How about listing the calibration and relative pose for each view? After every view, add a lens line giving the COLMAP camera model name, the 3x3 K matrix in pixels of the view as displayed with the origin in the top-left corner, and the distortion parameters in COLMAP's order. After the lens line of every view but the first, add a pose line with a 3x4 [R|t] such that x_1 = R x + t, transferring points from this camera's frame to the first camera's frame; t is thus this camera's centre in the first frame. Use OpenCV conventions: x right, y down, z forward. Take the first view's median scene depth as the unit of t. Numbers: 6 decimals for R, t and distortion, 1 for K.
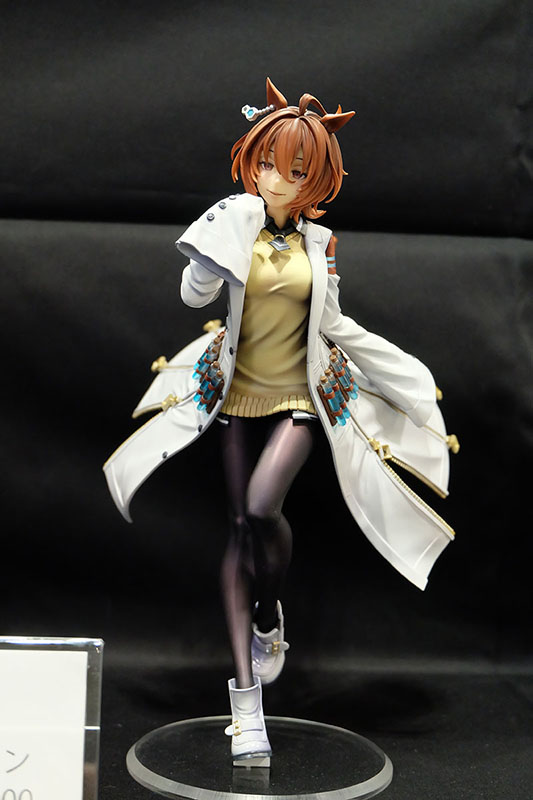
lens RADIAL K [[1394.2, 0, 262.2], [0, 1394.2, 398.5], [0, 0, 1]] dist [0.011082, 0.000000]
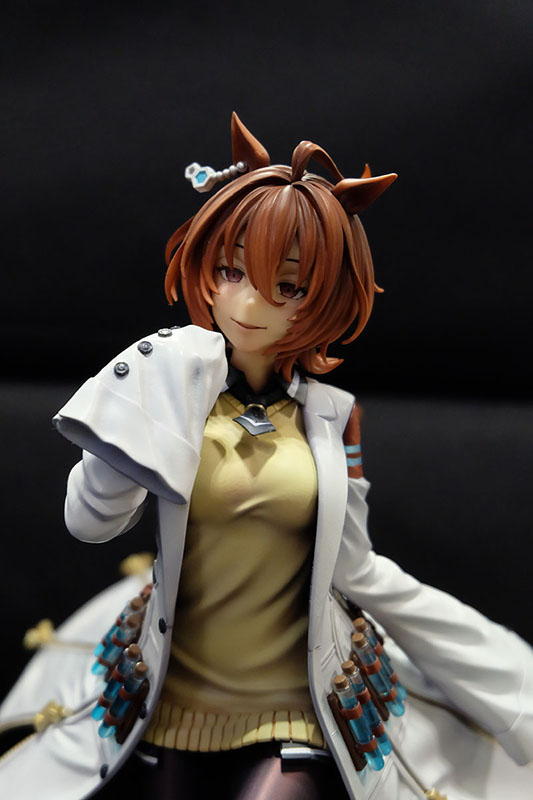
lens RADIAL K [[1720.0, 0, 267.6], [0, 1720.0, 399.5], [0, 0, 1]] dist [0.034427, 0.000000]
pose [[0.999947, 0.000853, 0.010277, 0.010291], [0.000329, 0.993424, -0.114496, -0.044282], [-0.010307, 0.114493, 0.993371, 0.352368]]
